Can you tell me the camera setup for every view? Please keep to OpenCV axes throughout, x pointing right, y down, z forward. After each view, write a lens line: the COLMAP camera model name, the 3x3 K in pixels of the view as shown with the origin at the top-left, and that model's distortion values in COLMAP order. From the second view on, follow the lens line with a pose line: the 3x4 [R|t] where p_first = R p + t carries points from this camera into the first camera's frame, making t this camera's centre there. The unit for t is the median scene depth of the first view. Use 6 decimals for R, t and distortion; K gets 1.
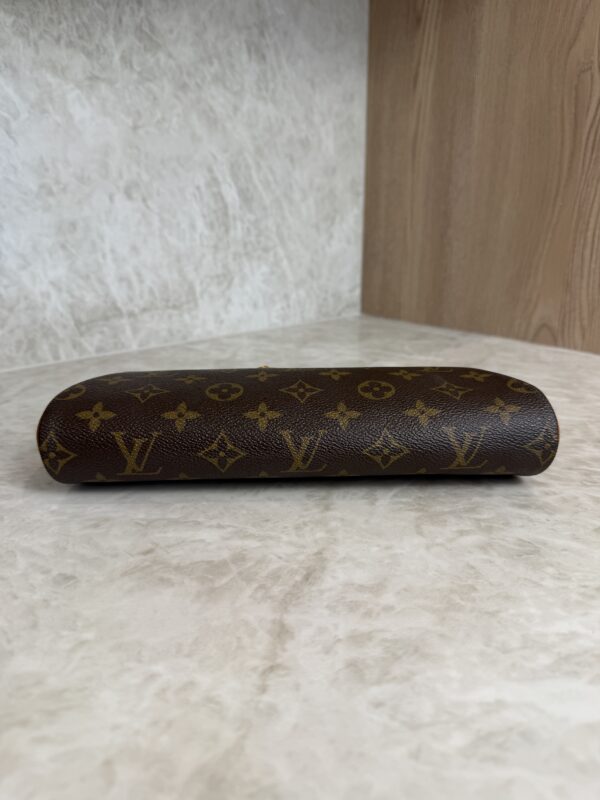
lens RADIAL K [[580.4, 0, 301.1], [0, 580.4, 402.4], [0, 0, 1]] dist [-0.033011, -0.000314]
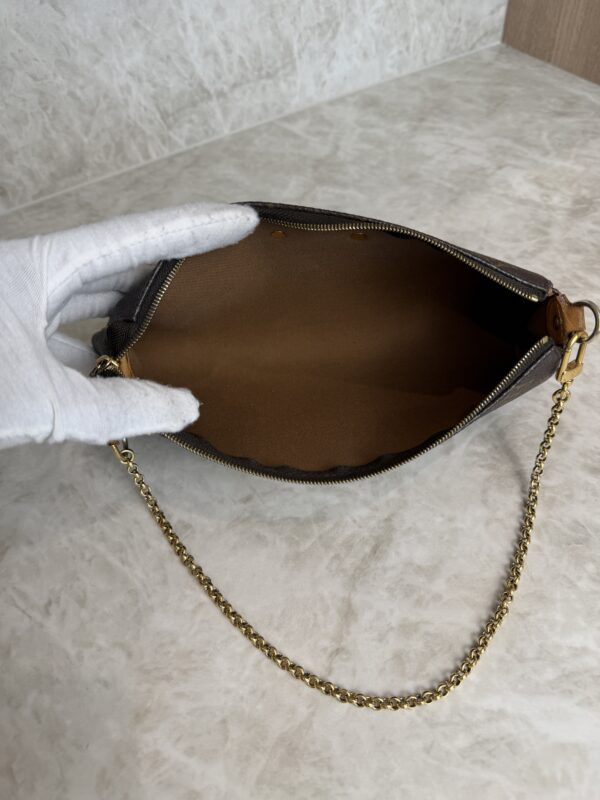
lens RADIAL K [[578.0, 0, 309.9], [0, 578.0, 394.7], [0, 0, 1]] dist [-0.030840, -0.005062]
pose [[0.985059, 0.096929, -0.142352, 0.006781], [-0.002992, 0.836084, 0.548593, -0.276755], [0.172193, -0.539970, 0.823882, 0.072221]]
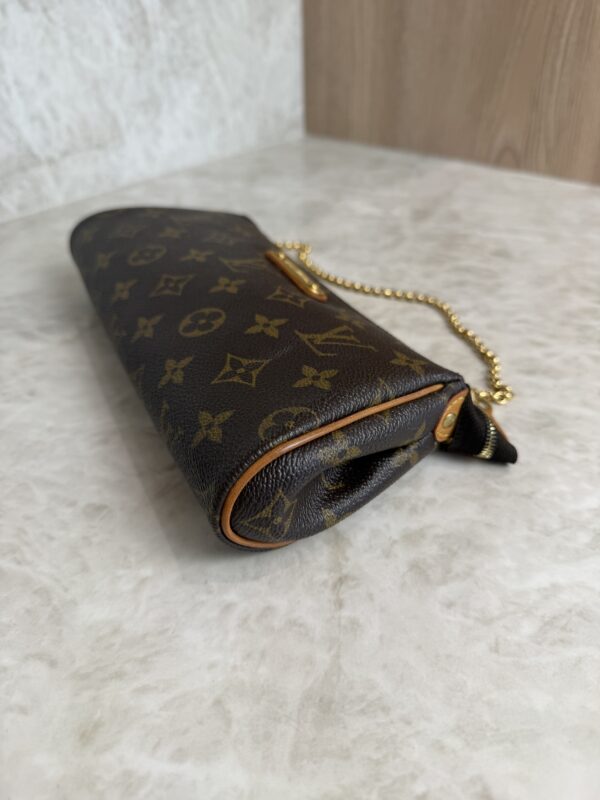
lens RADIAL K [[588.7, 0, 300.8], [0, 588.7, 407.8], [0, 0, 1]] dist [-0.044509, -0.006309]
pose [[0.987925, -0.102310, 0.116347, -0.075182], [0.061183, 0.947546, 0.313710, -0.058867], [-0.142339, -0.302803, 0.942364, 0.041218]]
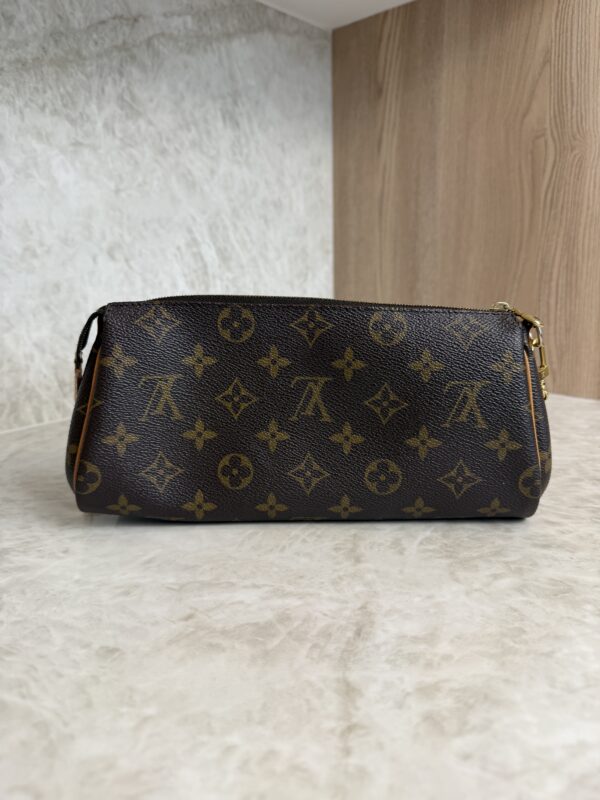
lens RADIAL K [[580.4, 0, 301.1], [0, 580.4, 402.4], [0, 0, 1]] dist [-0.033011, -0.000314]
pose [[0.995663, -0.038038, 0.084906, -0.069111], [0.045382, 0.995234, -0.086308, -0.003692], [-0.081219, 0.089787, 0.992644, -0.003994]]
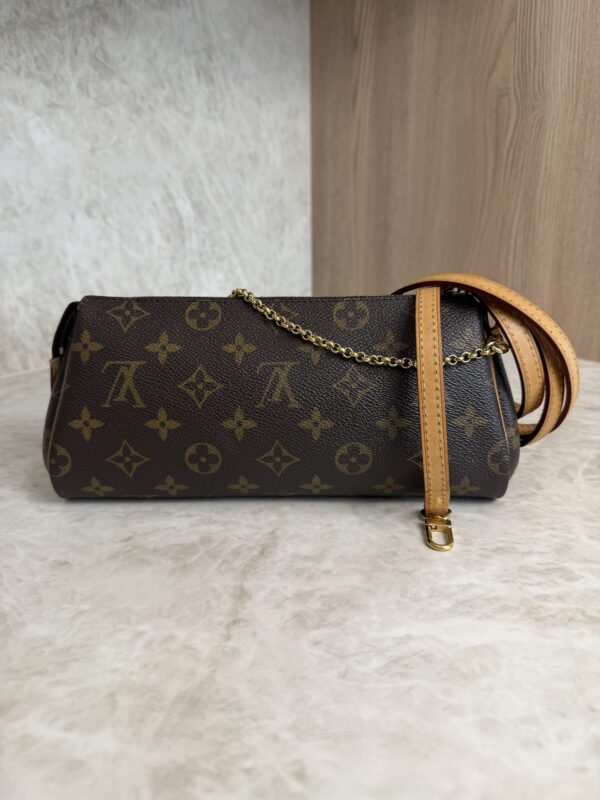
lens RADIAL K [[580.4, 0, 300.8], [0, 580.4, 399.8], [0, 0, 1]] dist [-0.032399, 0.001172]
pose [[0.997197, -0.033678, 0.066820, 0.009504], [0.032986, 0.999390, 0.011426, -0.014395], [-0.067164, -0.009189, 0.997700, -0.099841]]
